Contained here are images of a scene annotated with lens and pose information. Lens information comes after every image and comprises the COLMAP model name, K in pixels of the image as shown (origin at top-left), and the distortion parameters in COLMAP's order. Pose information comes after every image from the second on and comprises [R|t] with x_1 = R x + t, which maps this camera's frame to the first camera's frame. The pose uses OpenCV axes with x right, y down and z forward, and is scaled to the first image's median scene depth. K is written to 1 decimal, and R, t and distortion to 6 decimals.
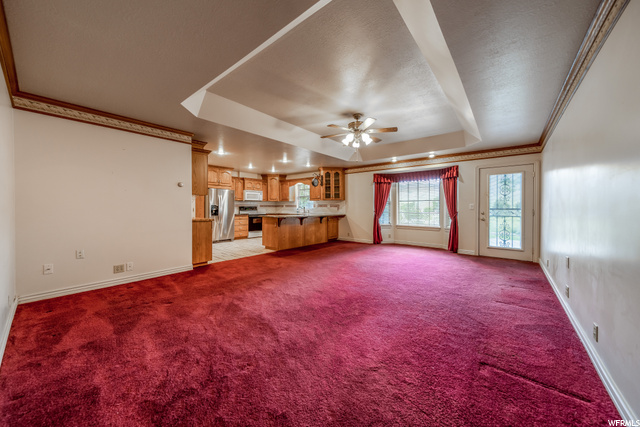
lens RADIAL K [[207.1, 0, 304.6], [0, 207.1, 205.9], [0, 0, 1]] dist [0.000135, 0.000001]
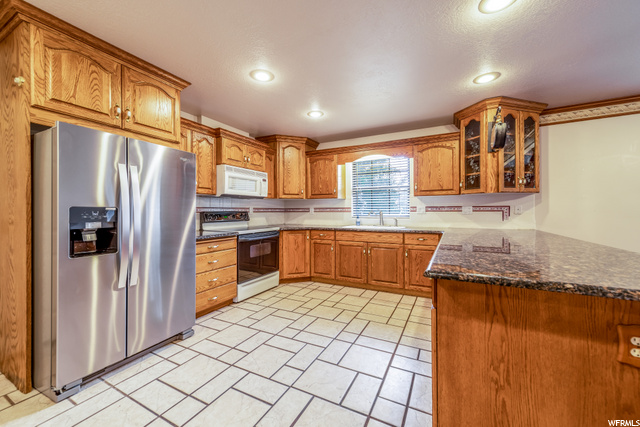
lens RADIAL K [[230.2, 0, 349.0], [0, 230.2, 208.7], [0, 0, 1]] dist [0.021993, 0.000011]
pose [[0.937051, -0.003225, 0.349178, -0.224010], [0.004797, 0.999982, -0.003637, 0.000290], [-0.349160, 0.005084, 0.937049, 0.555371]]
